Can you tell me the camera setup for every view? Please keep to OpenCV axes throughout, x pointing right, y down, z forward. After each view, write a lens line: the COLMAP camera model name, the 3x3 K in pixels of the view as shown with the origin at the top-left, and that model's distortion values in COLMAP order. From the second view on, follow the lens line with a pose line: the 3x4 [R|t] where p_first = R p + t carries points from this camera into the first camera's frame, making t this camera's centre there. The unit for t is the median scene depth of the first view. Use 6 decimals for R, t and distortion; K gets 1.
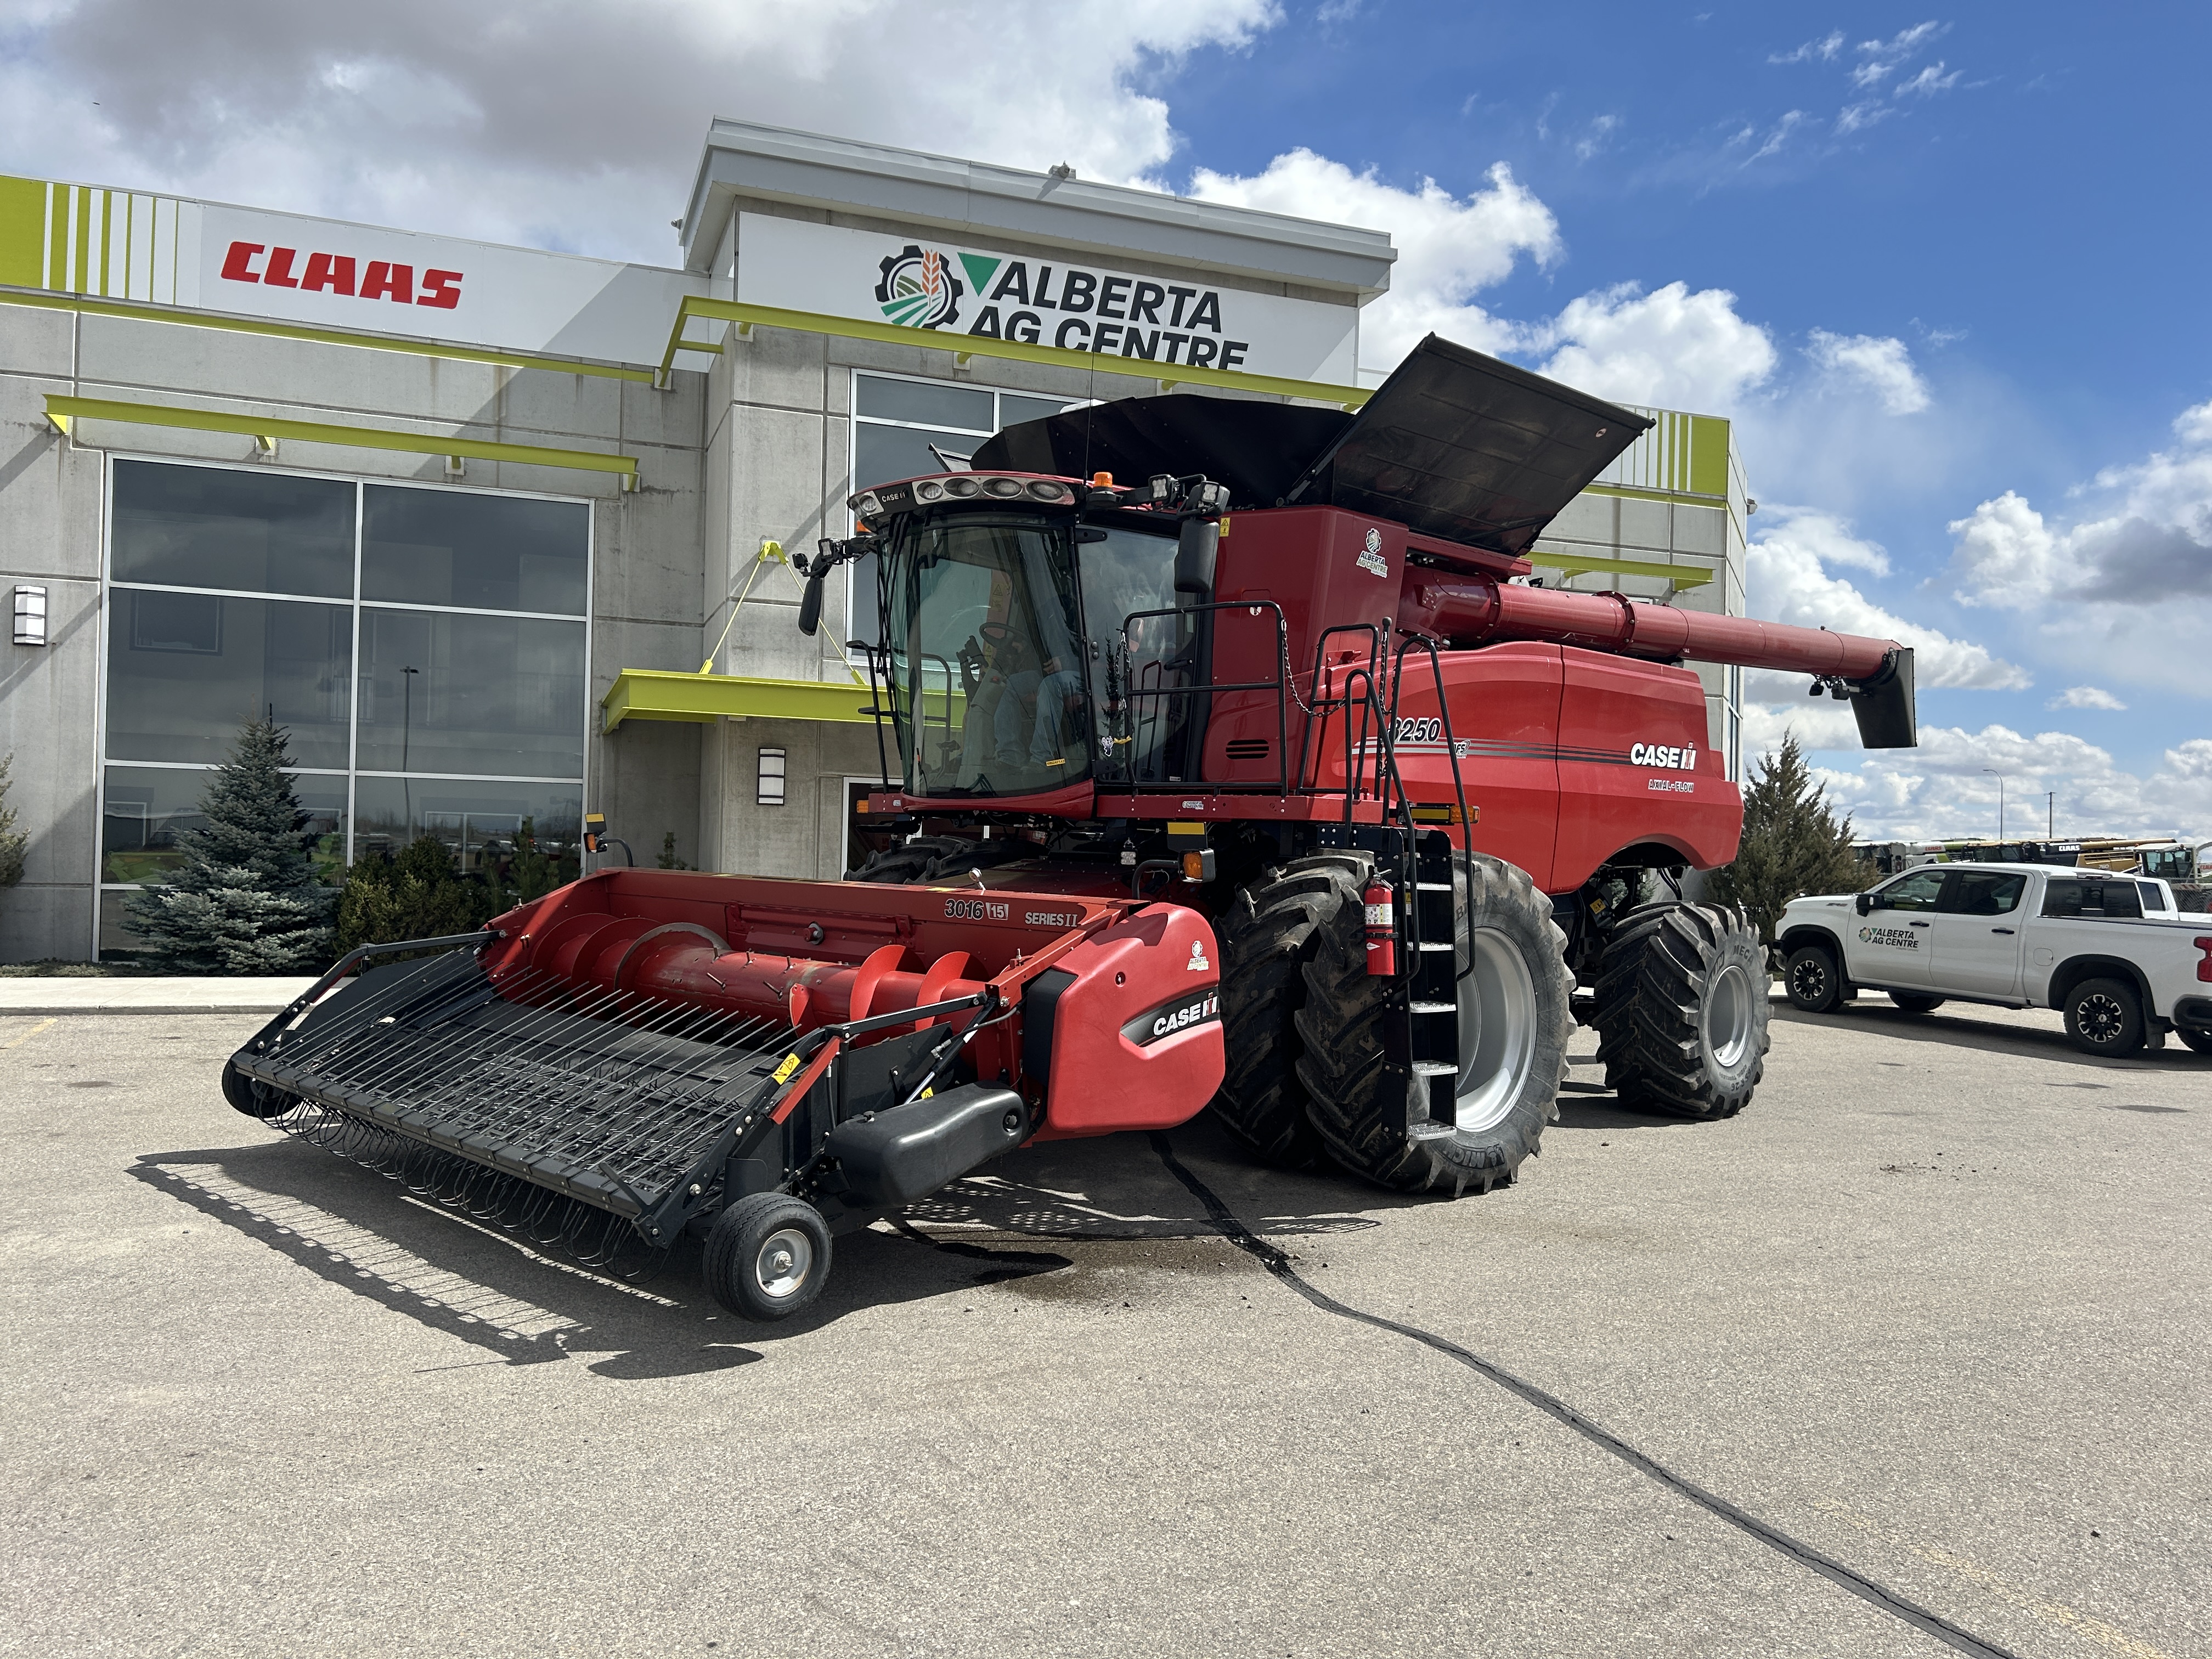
lens RADIAL K [[1694.7, 0, 1121.7], [0, 1694.7, 838.7], [0, 0, 1]] dist [0.058412, -0.064029]
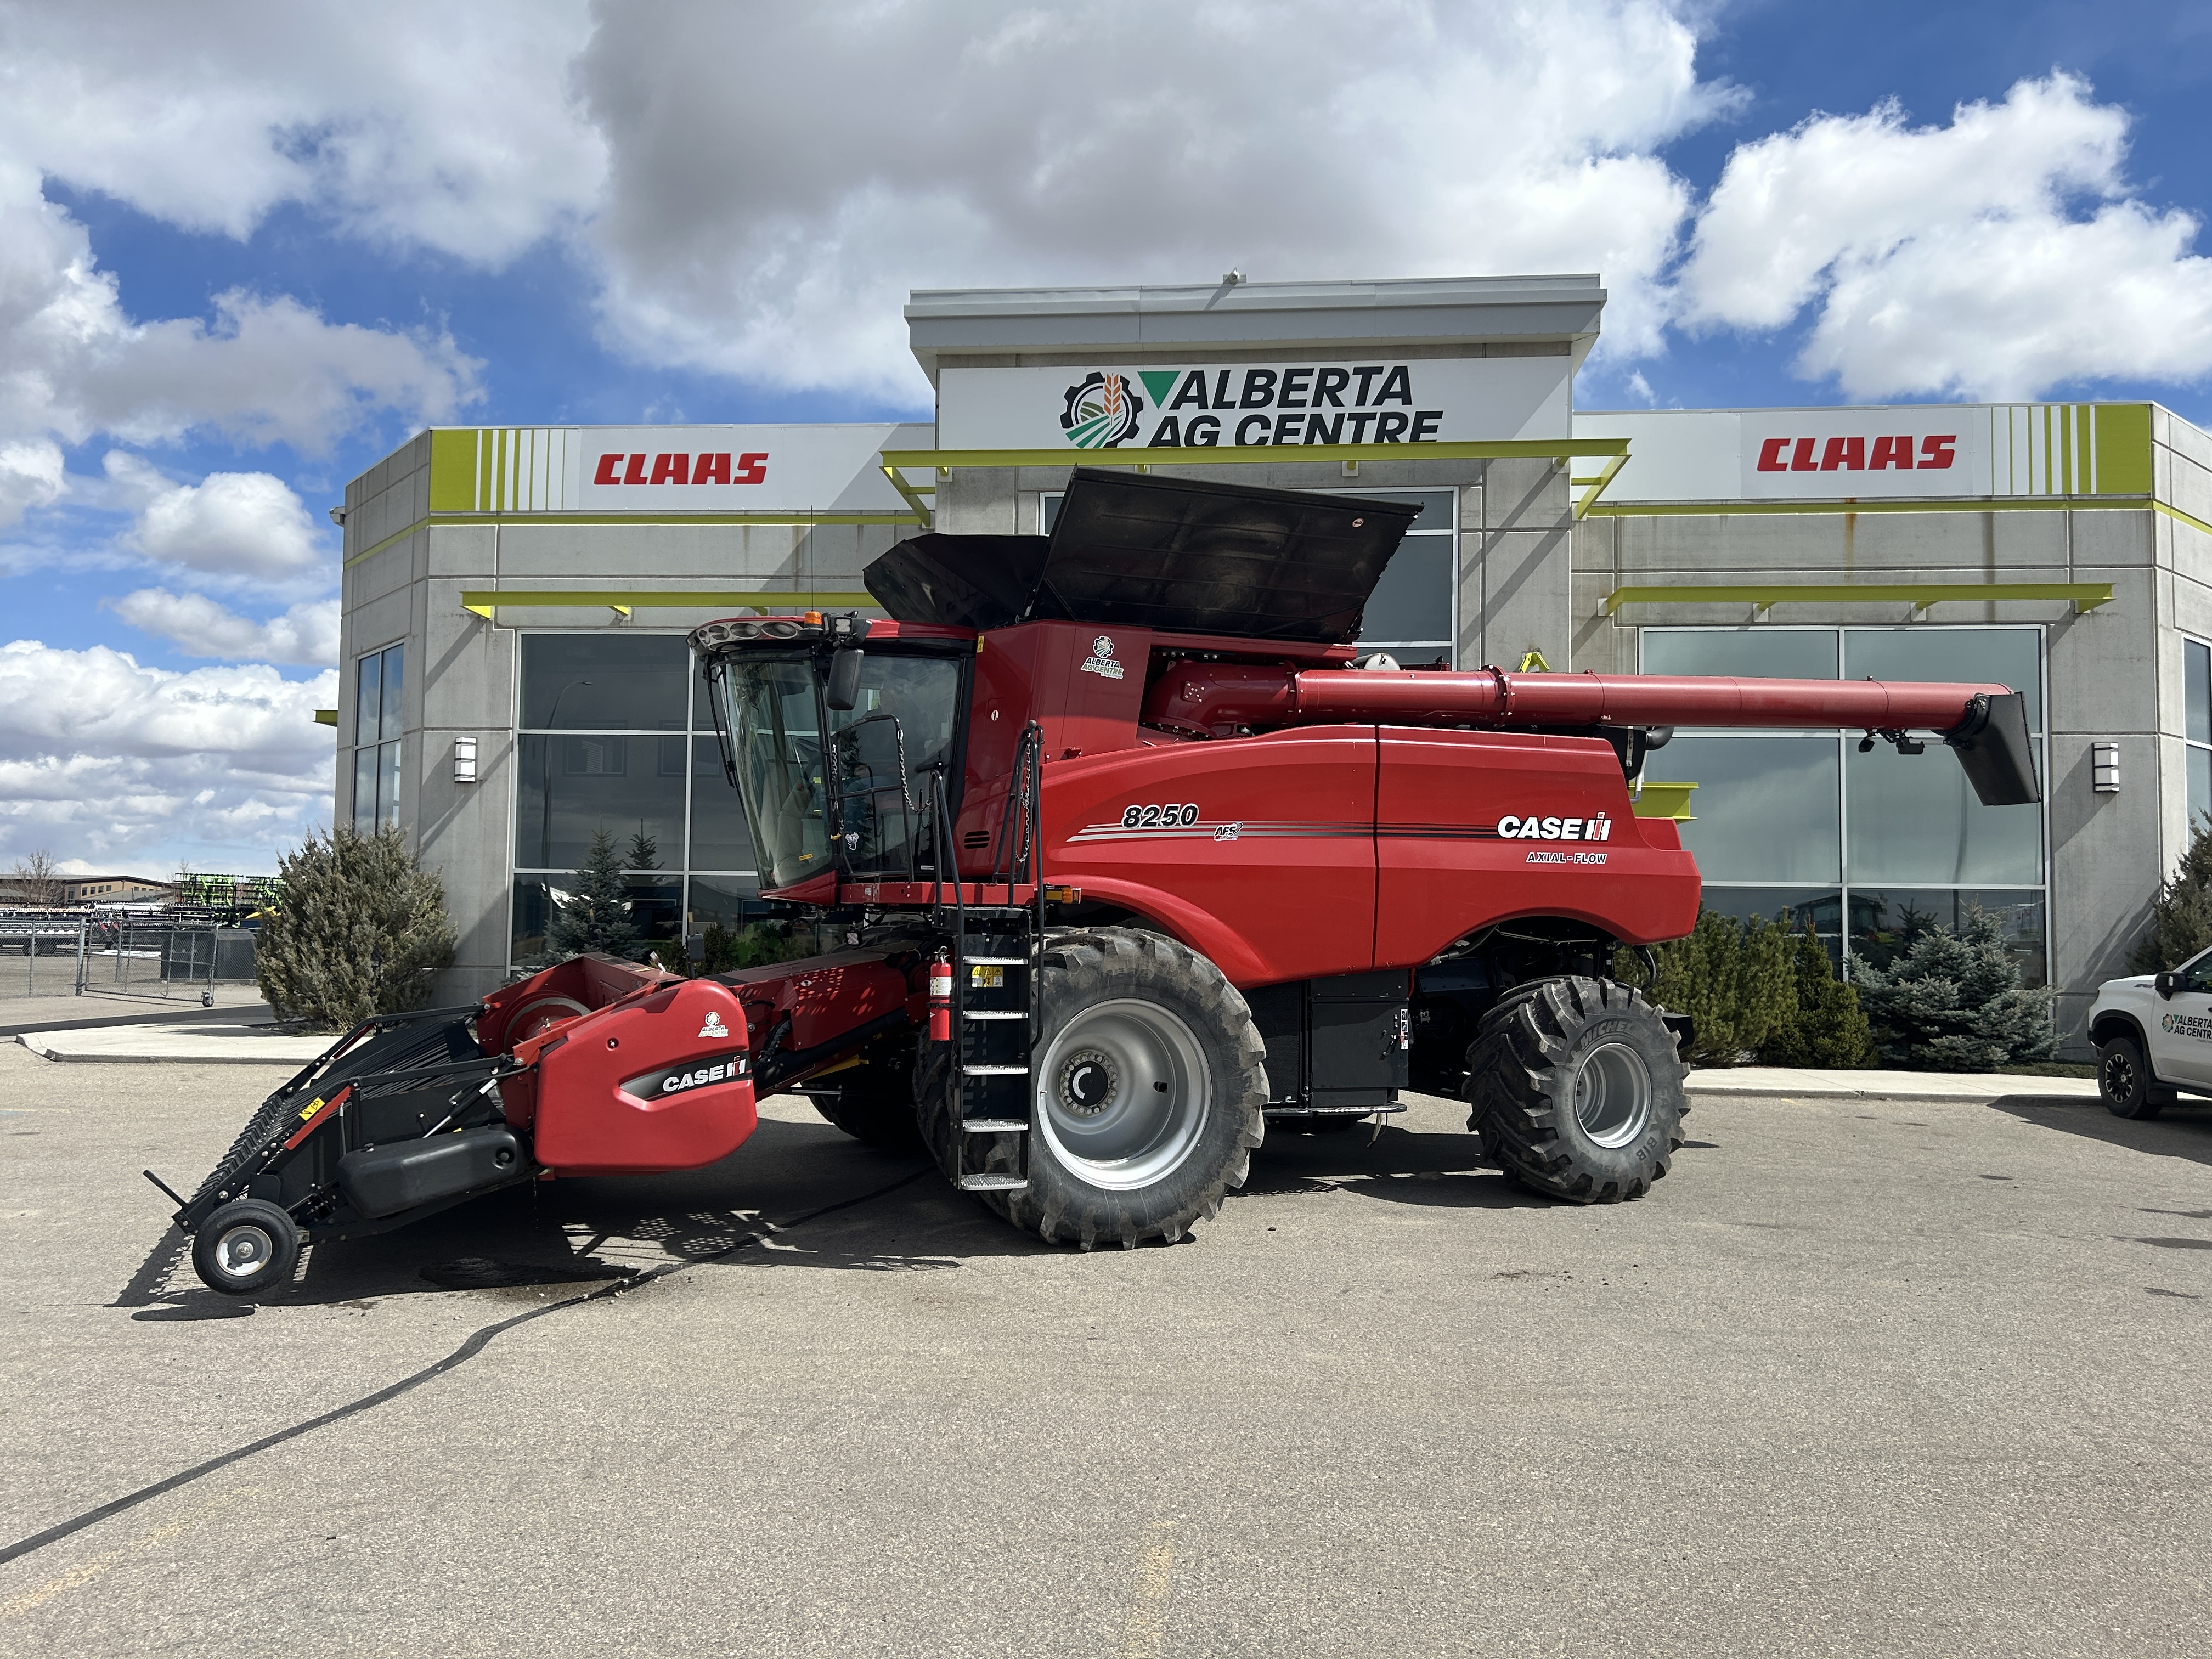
lens RADIAL K [[1694.7, 0, 1084.3], [0, 1694.7, 840.1], [0, 0, 1]] dist [0.058412, -0.064029]
pose [[0.899921, -0.034774, -0.434664, 0.324700], [0.015079, 0.998701, -0.048679, 0.001115], [0.435792, 0.037253, 0.899276, 0.036985]]
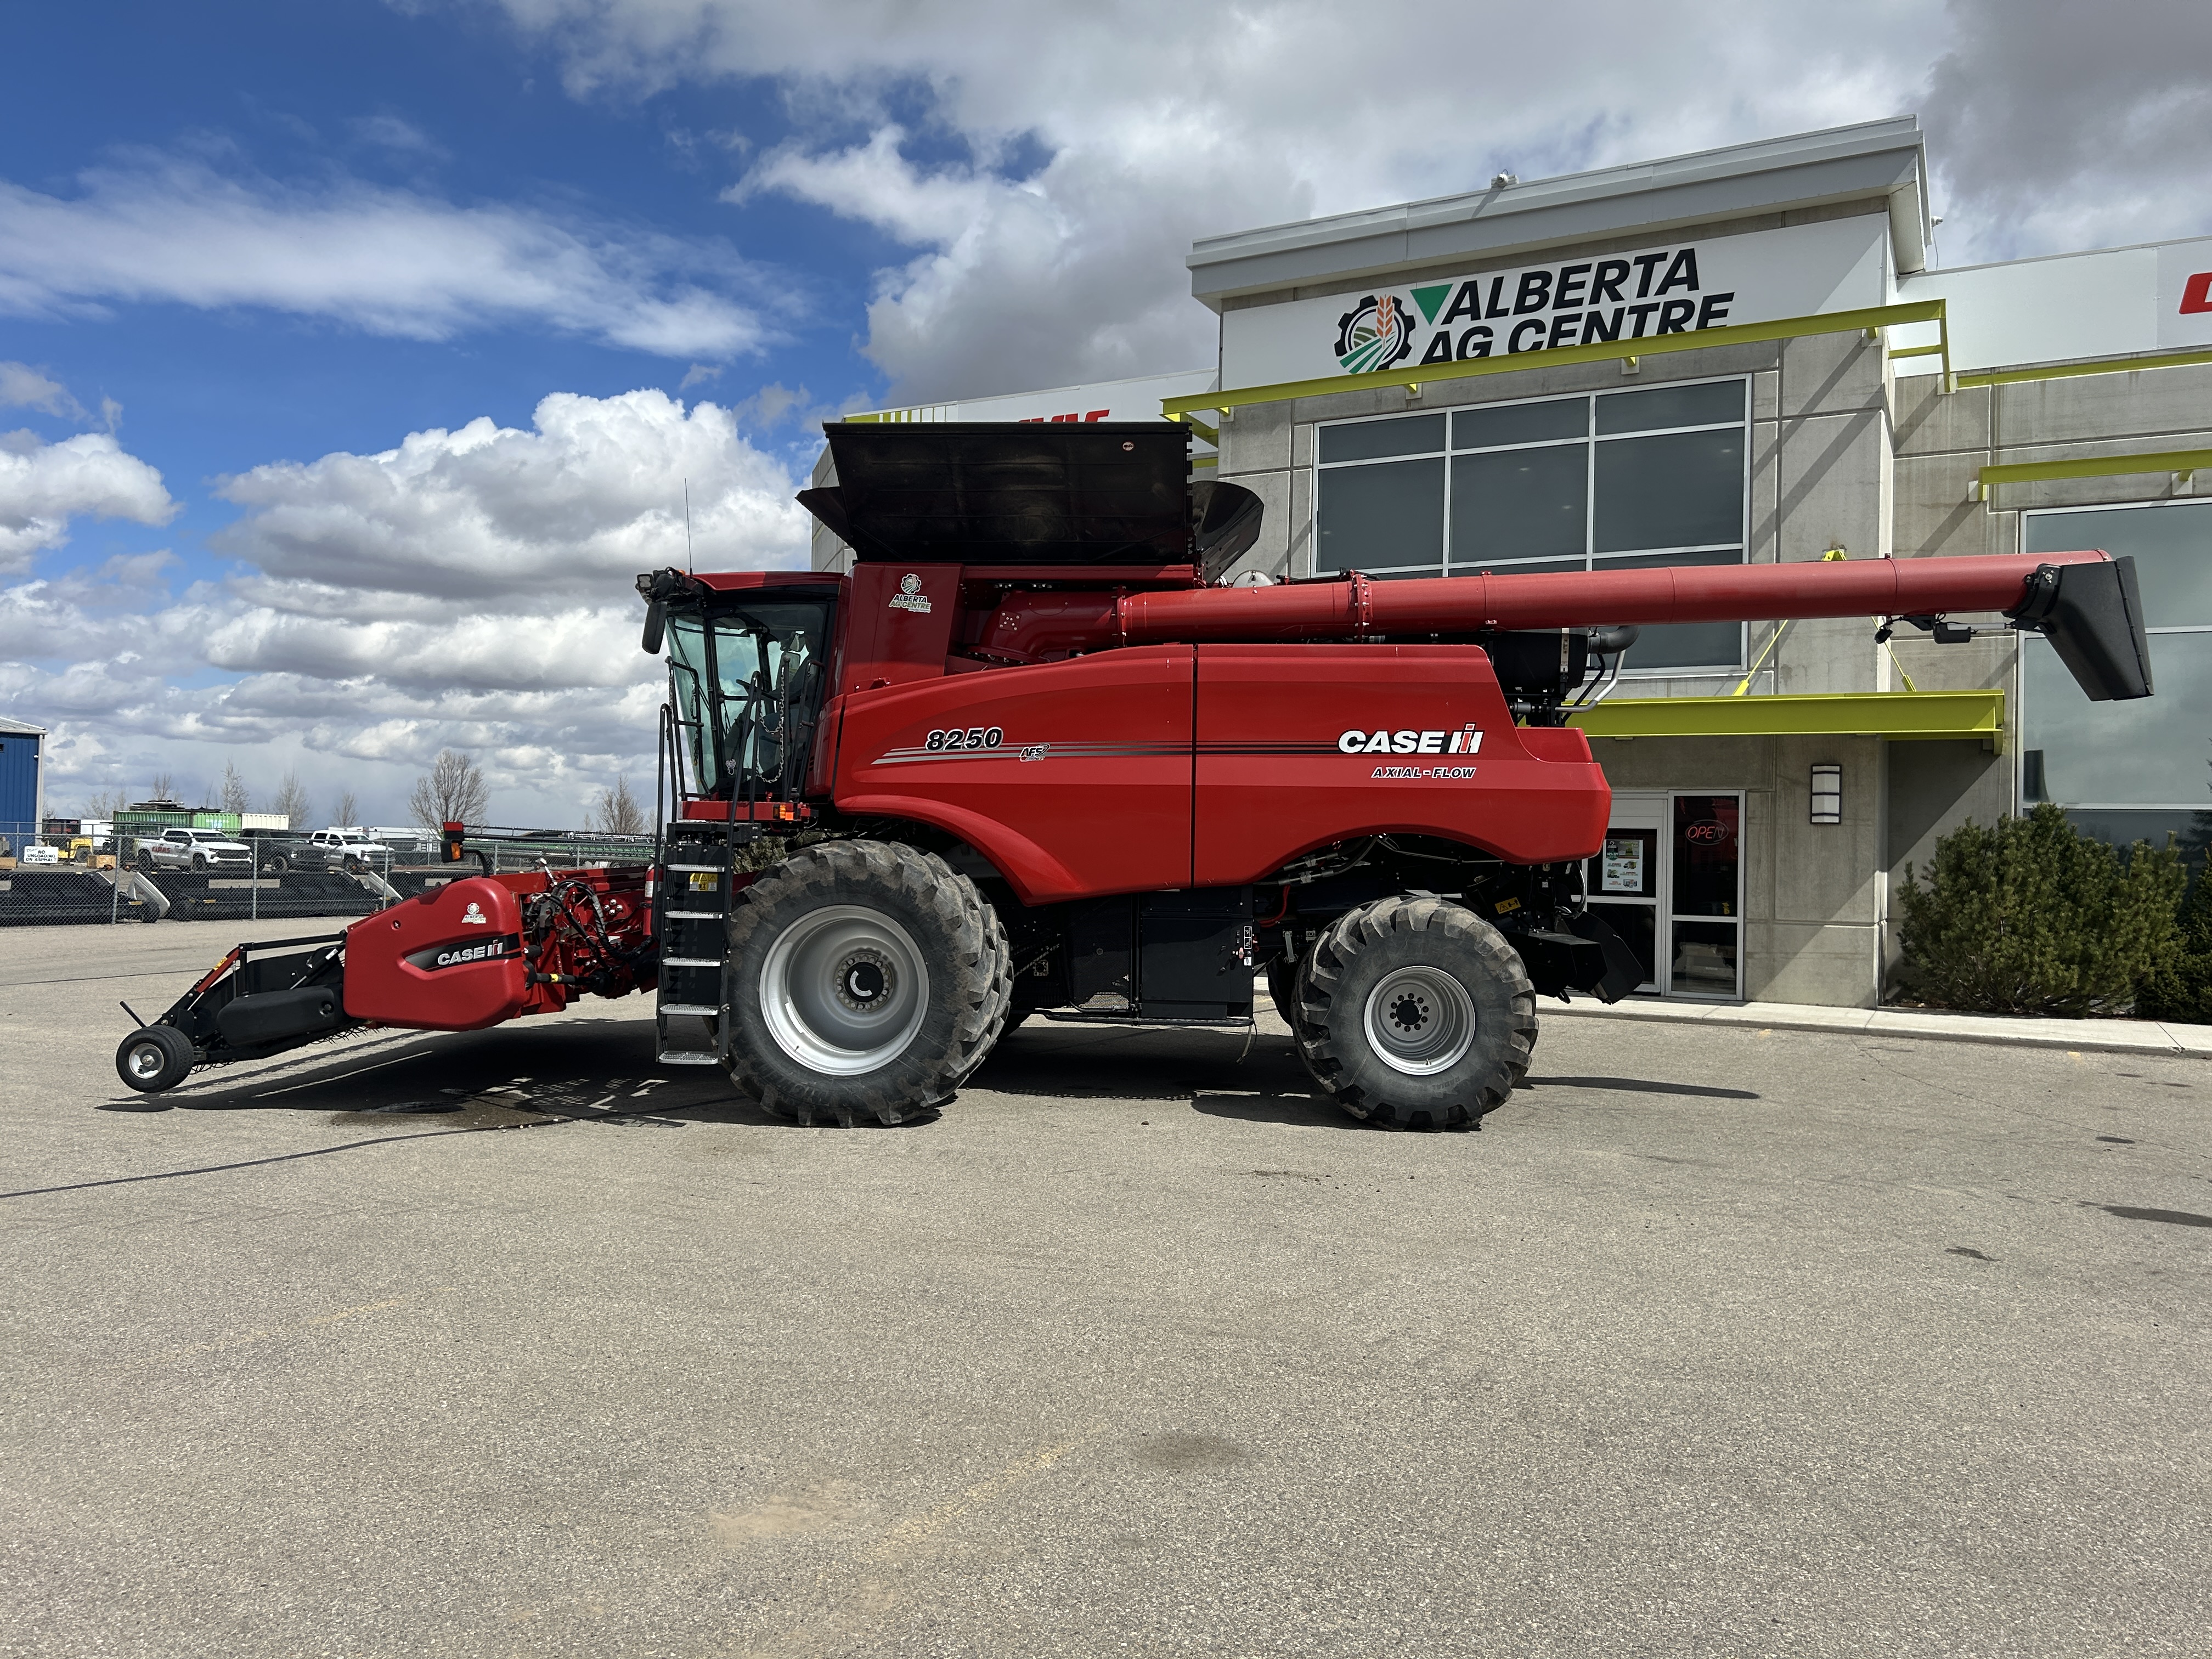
lens RADIAL K [[1694.7, 0, 1113.9], [0, 1694.7, 806.2], [0, 0, 1]] dist [0.058412, -0.064029]
pose [[0.670632, -0.035089, -0.740960, 0.544774], [0.010822, 0.999237, -0.037524, 0.011539], [0.741711, 0.017146, 0.670500, 0.164523]]
